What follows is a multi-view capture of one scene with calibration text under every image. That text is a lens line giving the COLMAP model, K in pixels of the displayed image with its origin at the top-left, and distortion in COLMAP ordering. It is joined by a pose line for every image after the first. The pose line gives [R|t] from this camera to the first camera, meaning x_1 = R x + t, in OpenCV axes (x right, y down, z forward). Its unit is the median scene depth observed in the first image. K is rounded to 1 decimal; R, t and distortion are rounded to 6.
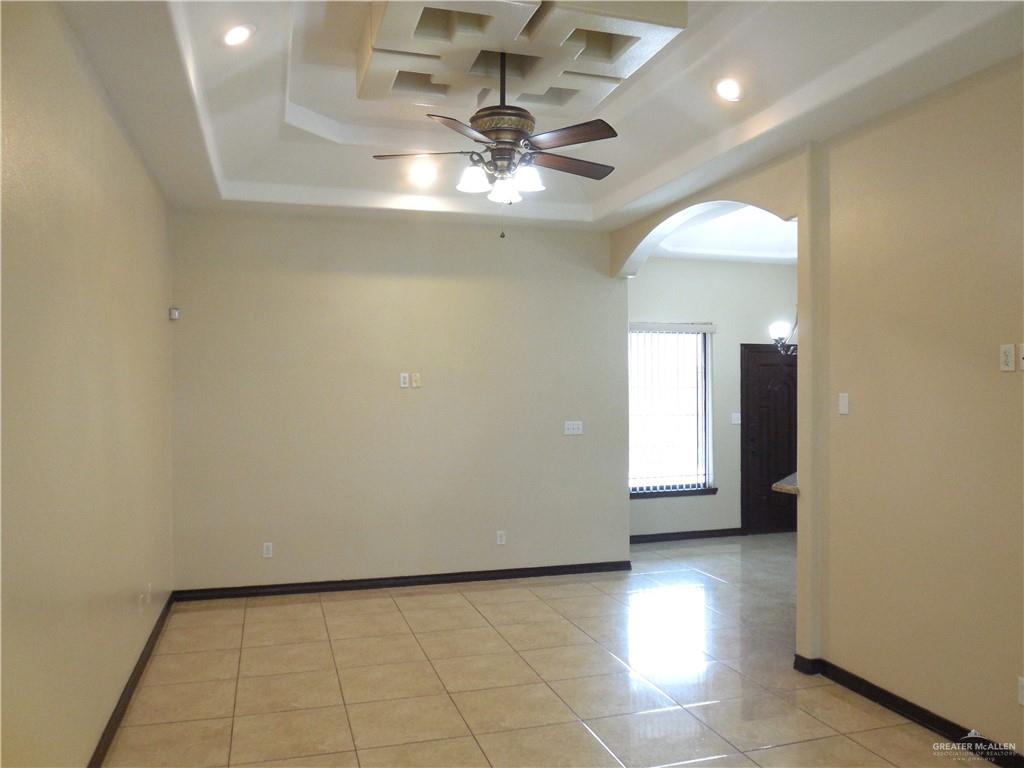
lens RADIAL K [[812.8, 0, 513.0], [0, 812.8, 377.4], [0, 0, 1]] dist [-0.044834, 0.012819]
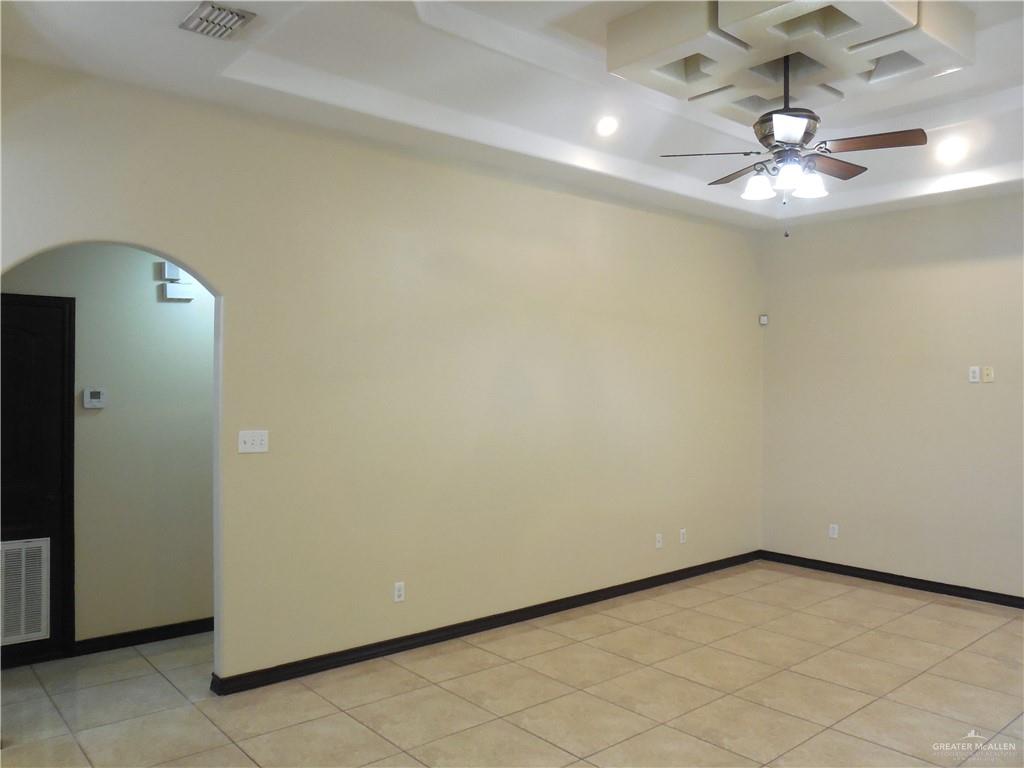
lens RADIAL K [[812.8, 0, 514.9], [0, 812.8, 387.0], [0, 0, 1]] dist [-0.044834, 0.012819]
pose [[0.388149, 0.010791, -0.921533, 0.548034], [0.006569, 0.999874, 0.014476, 0.001247], [0.921573, -0.011673, 0.388029, 0.192408]]
